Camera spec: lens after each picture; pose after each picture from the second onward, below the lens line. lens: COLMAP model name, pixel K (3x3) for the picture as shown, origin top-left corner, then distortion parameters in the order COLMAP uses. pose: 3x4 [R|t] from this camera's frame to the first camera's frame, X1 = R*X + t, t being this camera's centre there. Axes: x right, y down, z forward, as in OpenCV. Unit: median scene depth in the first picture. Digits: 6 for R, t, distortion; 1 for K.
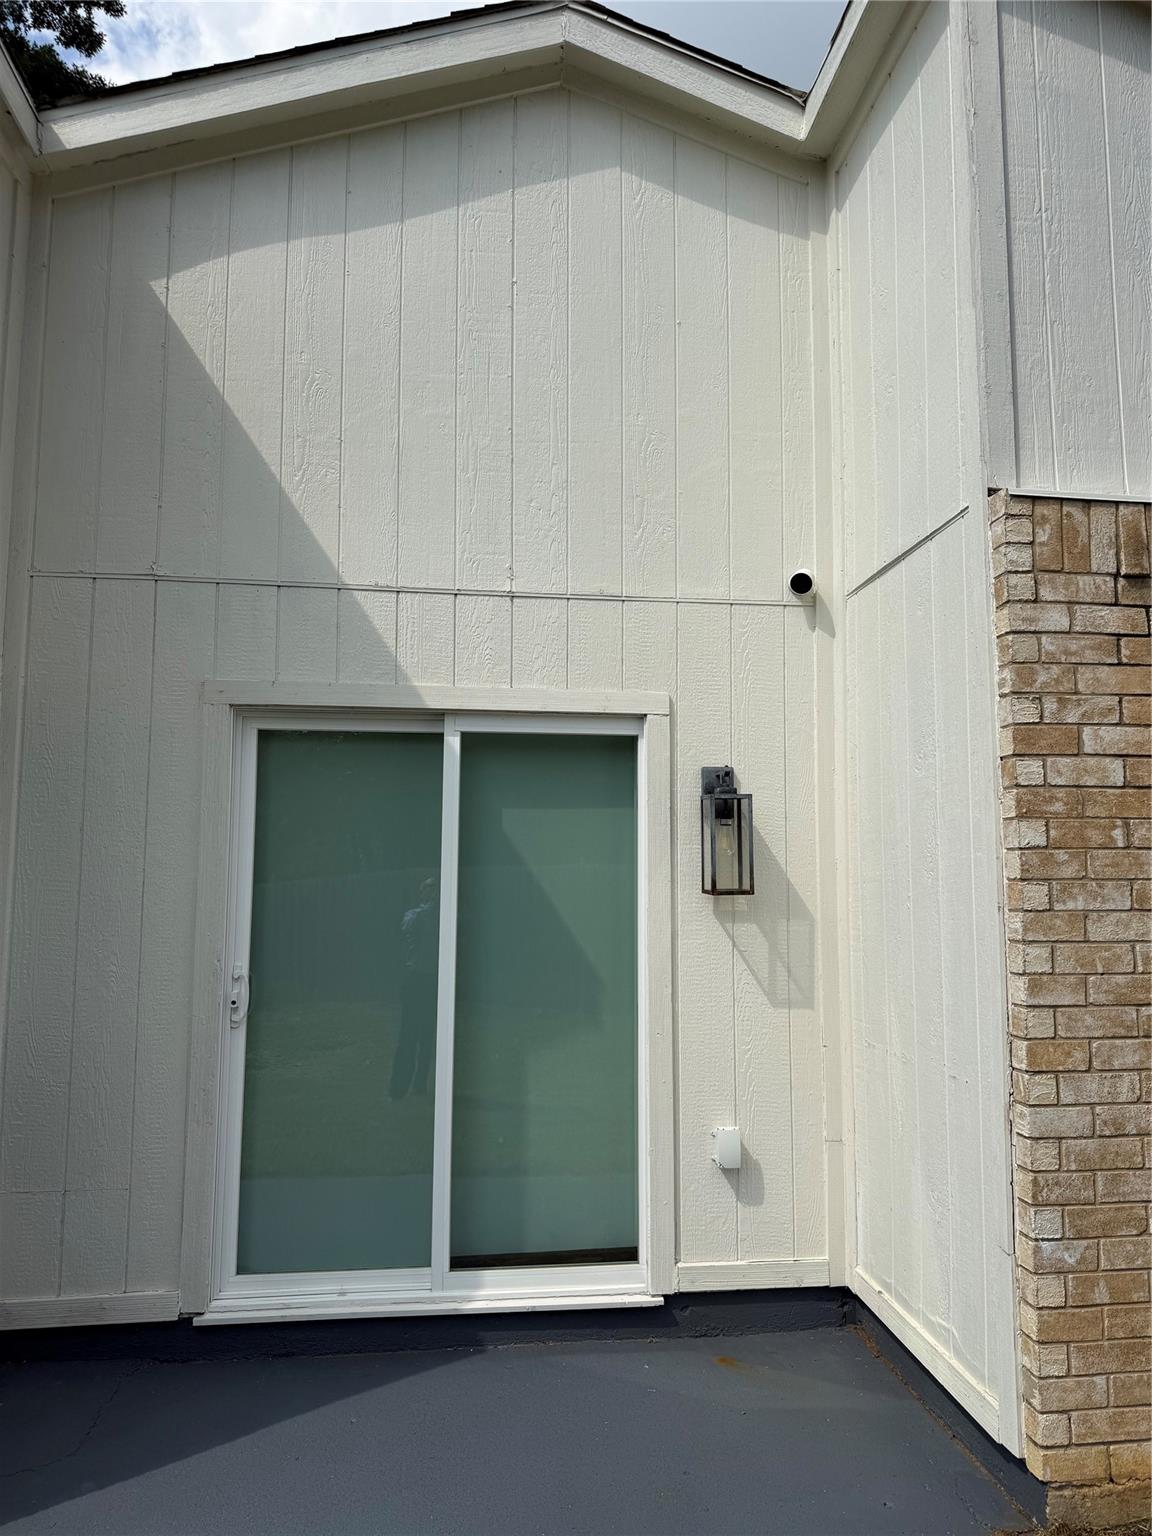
lens RADIAL K [[1128.8, 0, 585.1], [0, 1128.8, 753.2], [0, 0, 1]] dist [0.000020, -0.007774]
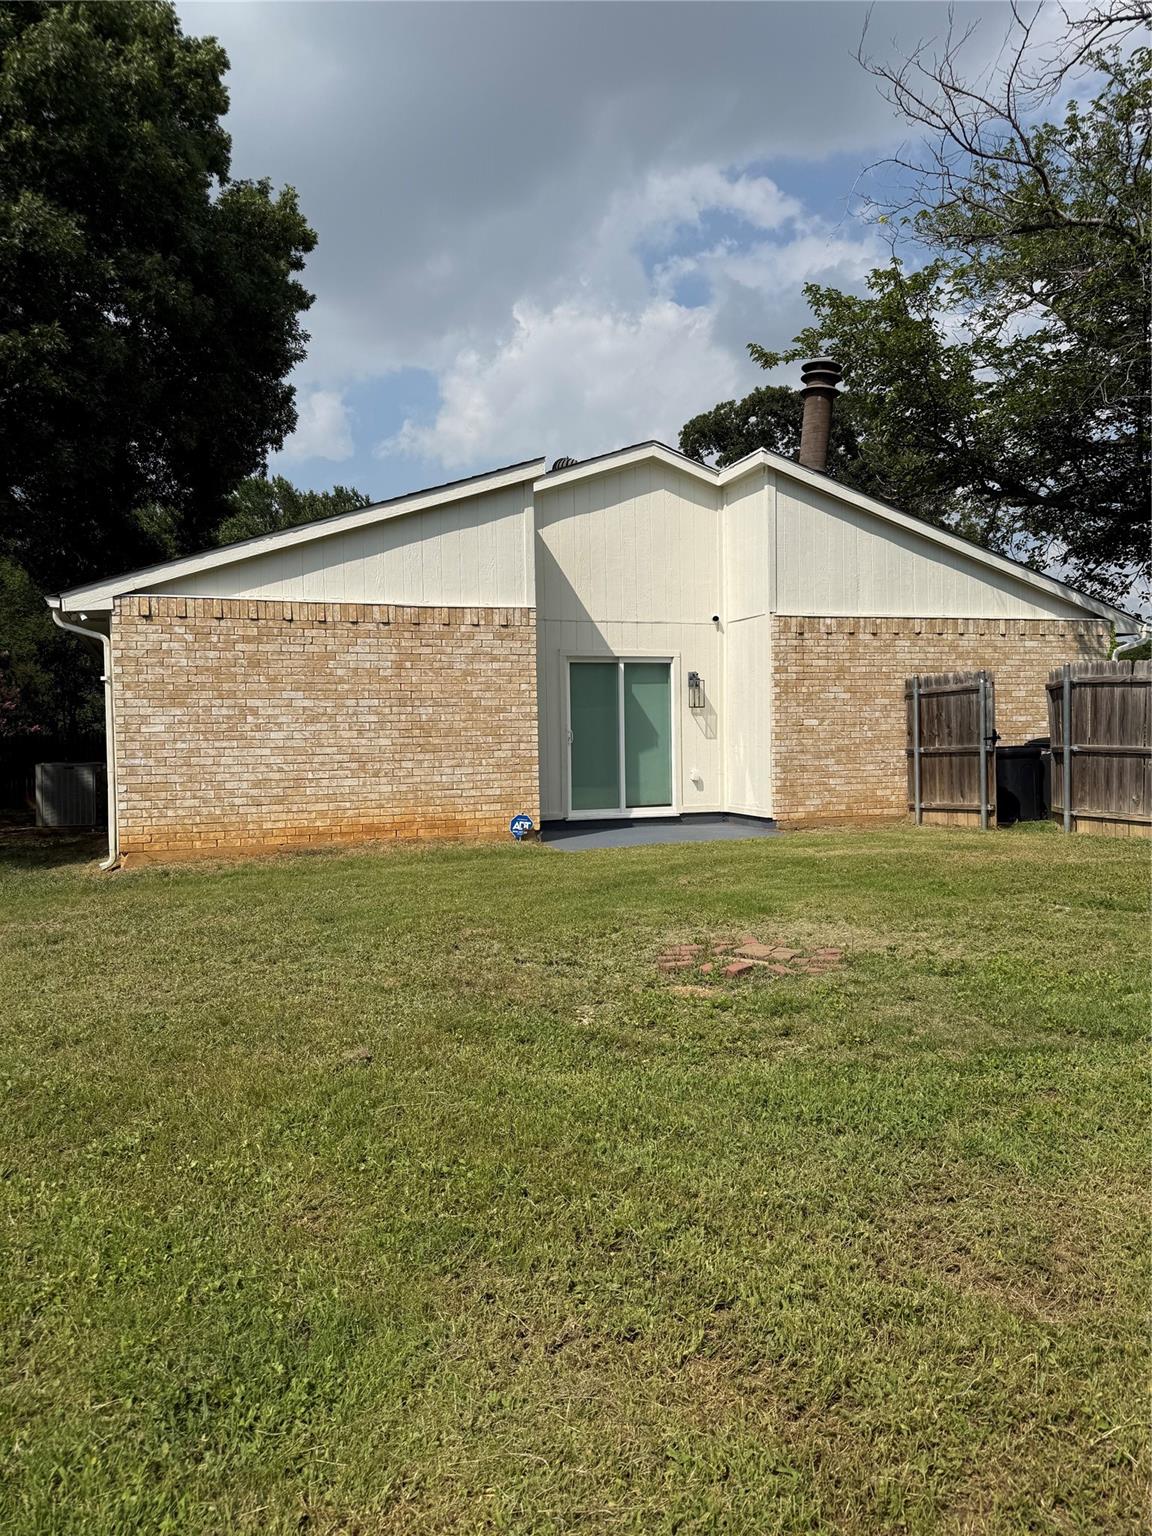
lens RADIAL K [[1128.8, 0, 568.8], [0, 1128.8, 772.2], [0, 0, 1]] dist [0.000020, -0.007774]
pose [[0.977652, -0.022759, 0.208996, -1.047614], [-0.006442, 0.990413, 0.137989, -0.168653], [-0.210133, -0.136252, 0.968132, -2.479185]]
